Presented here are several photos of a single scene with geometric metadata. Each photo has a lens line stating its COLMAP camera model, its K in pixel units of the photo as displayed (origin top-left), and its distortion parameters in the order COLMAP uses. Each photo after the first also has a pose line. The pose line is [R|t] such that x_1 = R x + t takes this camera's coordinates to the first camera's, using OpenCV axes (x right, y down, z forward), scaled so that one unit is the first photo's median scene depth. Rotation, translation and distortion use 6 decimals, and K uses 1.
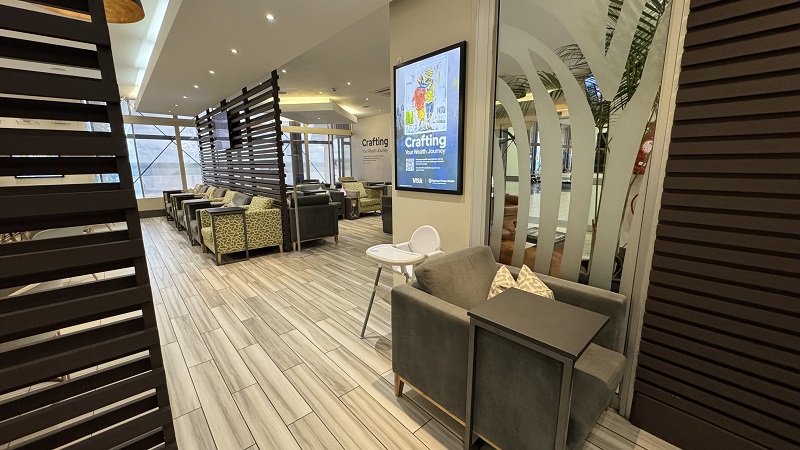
lens RADIAL K [[312.2, 0, 405.9], [0, 312.2, 223.3], [0, 0, 1]] dist [-0.001496, -0.000137]
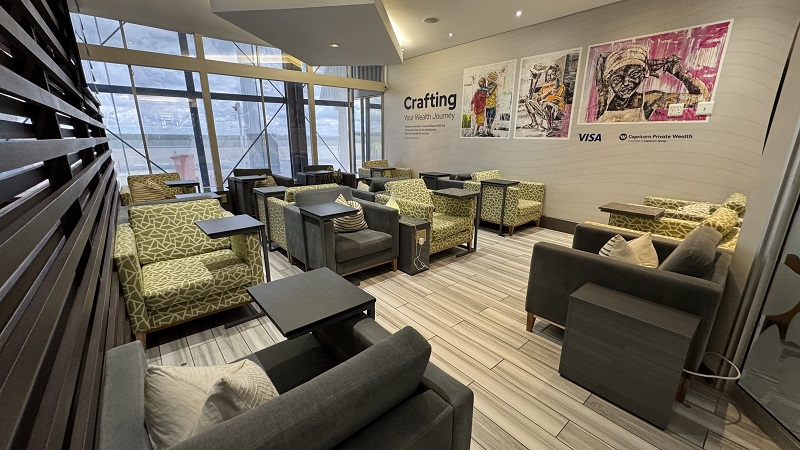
lens RADIAL K [[312.2, 0, 394.8], [0, 312.2, 223.1], [0, 0, 1]] dist [-0.001496, -0.000137]
pose [[0.998336, 0.023312, -0.052738, -0.123231], [-0.019141, 0.996750, 0.078245, -0.078251], [0.054390, -0.077105, 0.995538, 0.395655]]
